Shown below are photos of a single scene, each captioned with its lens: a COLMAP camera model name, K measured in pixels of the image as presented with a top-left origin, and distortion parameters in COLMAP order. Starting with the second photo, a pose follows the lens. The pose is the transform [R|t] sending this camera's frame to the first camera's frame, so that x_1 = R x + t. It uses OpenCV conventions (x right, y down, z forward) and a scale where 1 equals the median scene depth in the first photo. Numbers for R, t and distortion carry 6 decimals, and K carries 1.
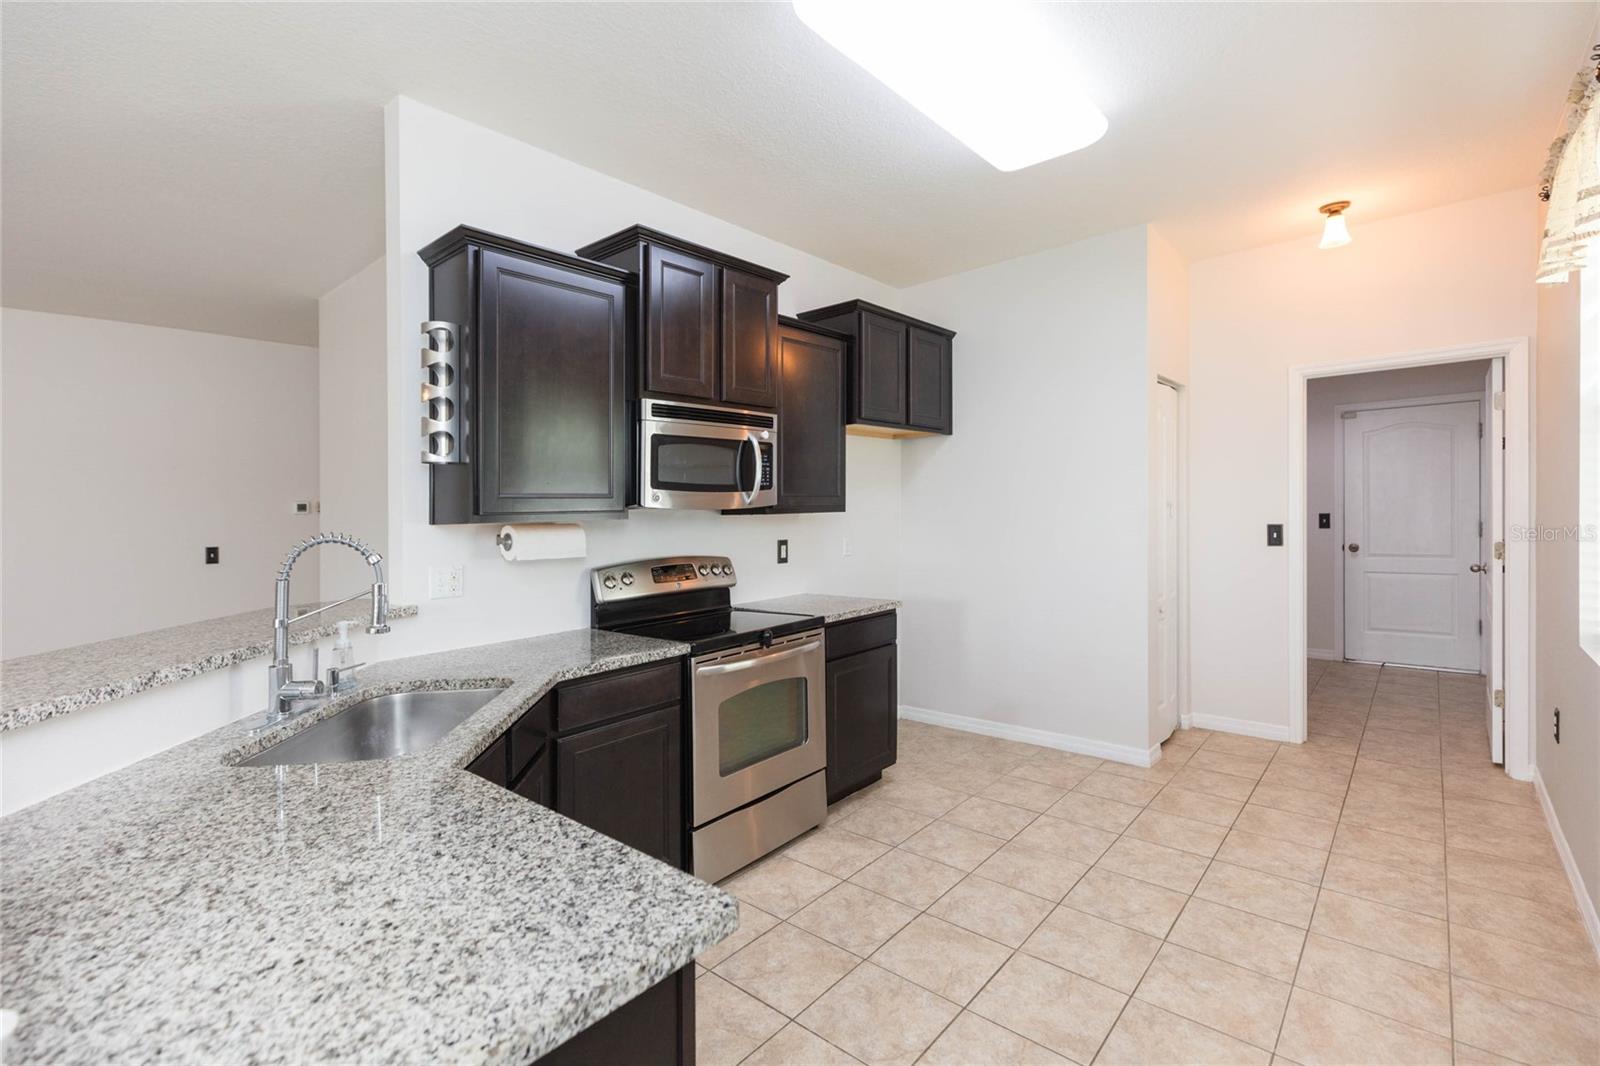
lens RADIAL K [[714.6, 0, 809.7], [0, 714.6, 534.7], [0, 0, 1]] dist [0.002231, 0.000213]
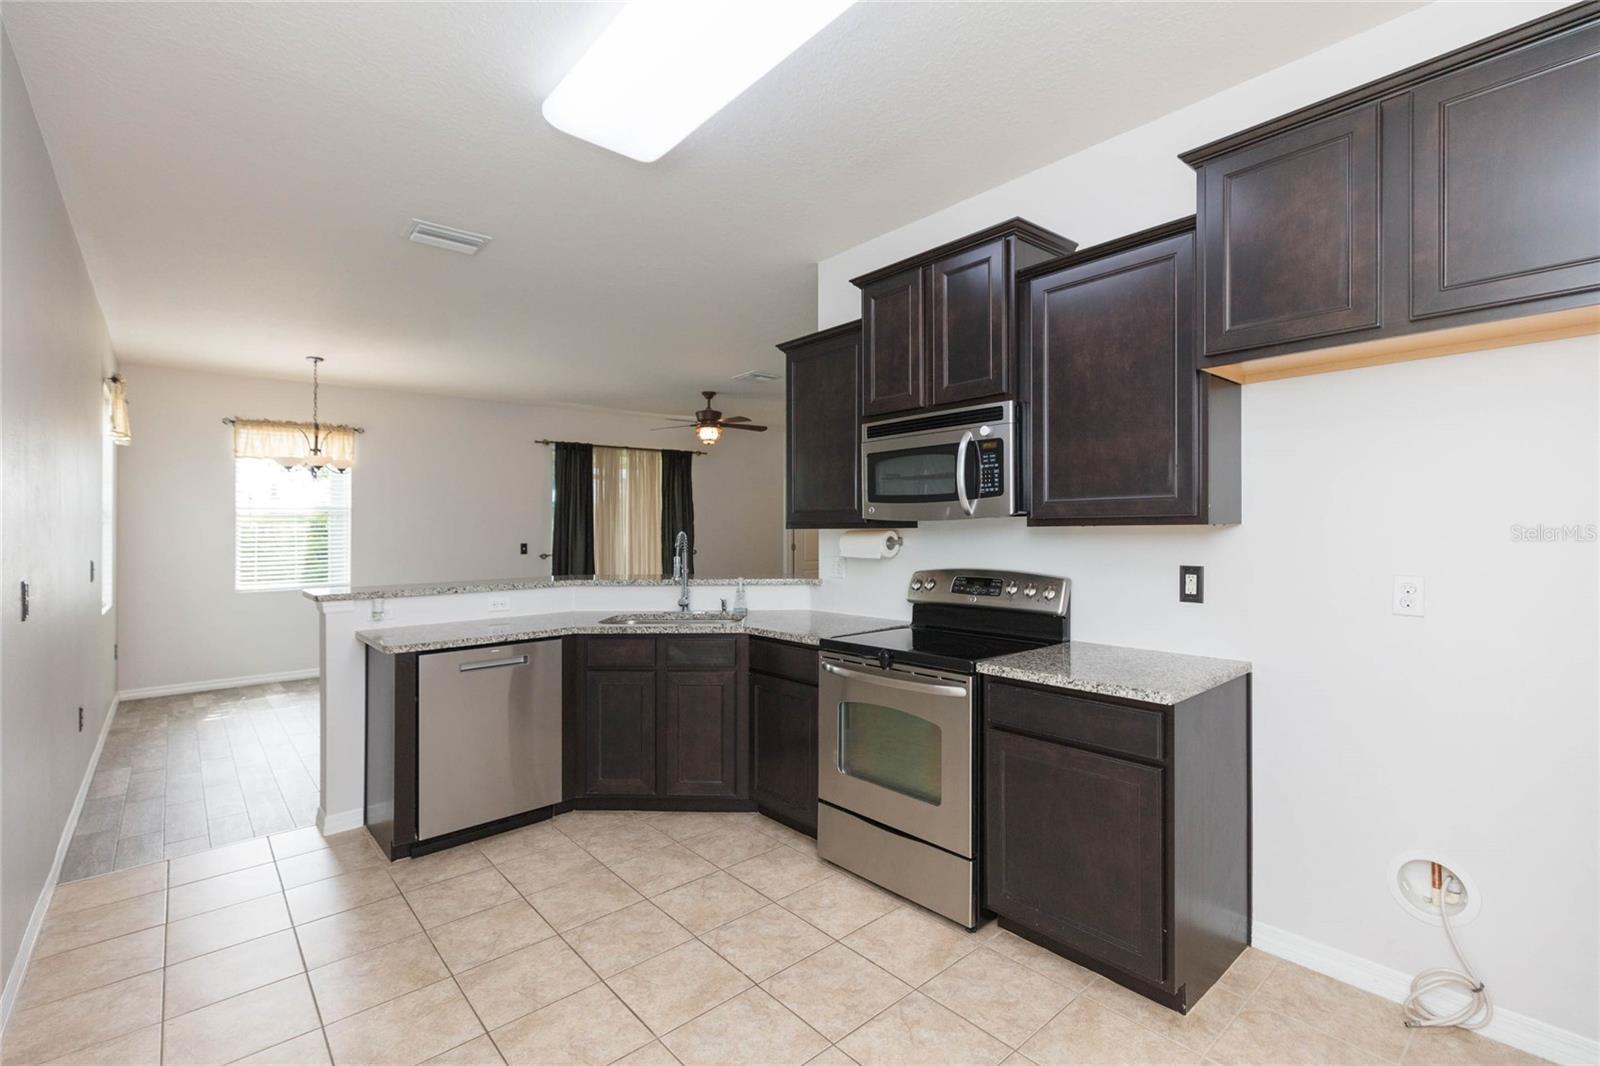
lens RADIAL K [[719.2, 0, 799.0], [0, 719.2, 528.6], [0, 0, 1]] dist [0.008888, 0.000010]
pose [[-0.145107, 0.027152, -0.989043, 0.869758], [-0.016669, 0.999414, 0.029882, -0.052798], [0.989275, 0.020823, -0.144570, 0.999763]]
